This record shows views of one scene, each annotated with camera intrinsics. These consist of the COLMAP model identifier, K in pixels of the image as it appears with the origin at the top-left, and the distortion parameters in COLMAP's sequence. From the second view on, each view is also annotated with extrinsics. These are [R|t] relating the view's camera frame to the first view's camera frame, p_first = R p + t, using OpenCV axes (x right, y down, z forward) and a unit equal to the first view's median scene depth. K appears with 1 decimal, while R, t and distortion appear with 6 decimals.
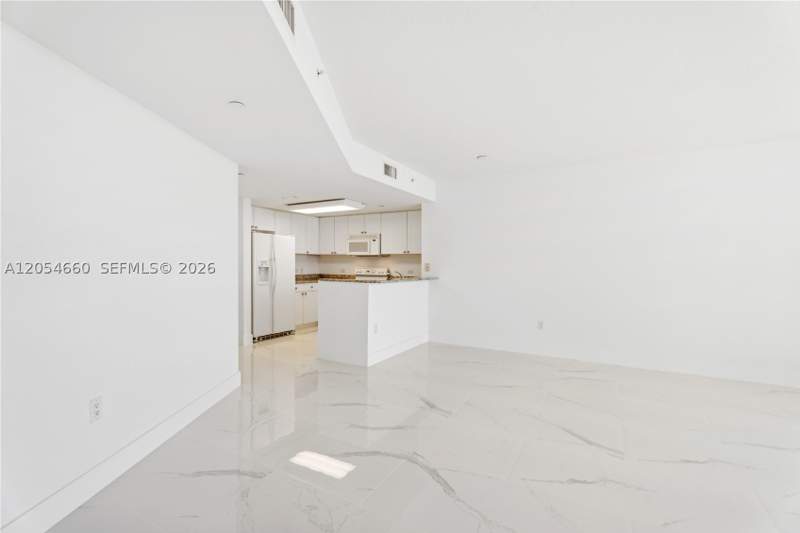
lens RADIAL K [[359.4, 0, 400.0], [0, 359.4, 266.5], [0, 0, 1]] dist [-0.000298, -0.000052]
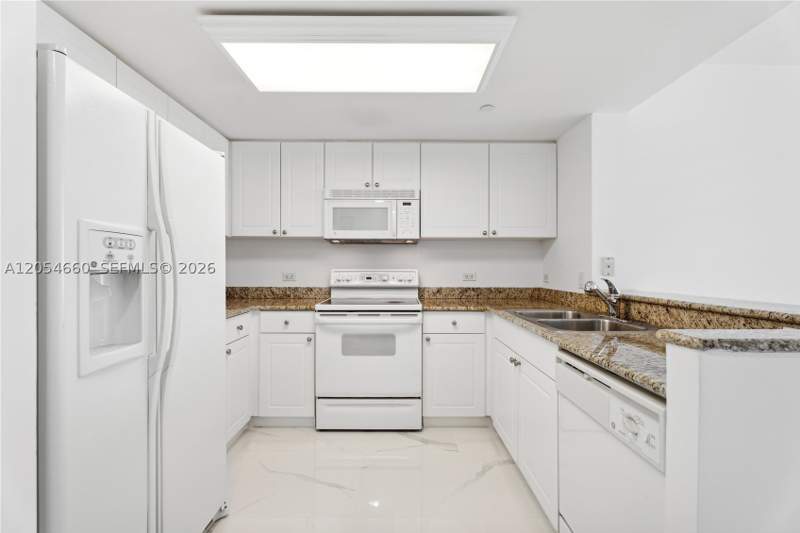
lens RADIAL K [[359.4, 0, 400.0], [0, 359.4, 266.5], [0, 0, 1]] dist [-0.000298, -0.000052]
pose [[0.878275, 0.000074, 0.478156, -0.269829], [0.002553, 0.999985, -0.004844, 0.001965], [-0.478149, 0.005475, 0.878262, 0.614001]]
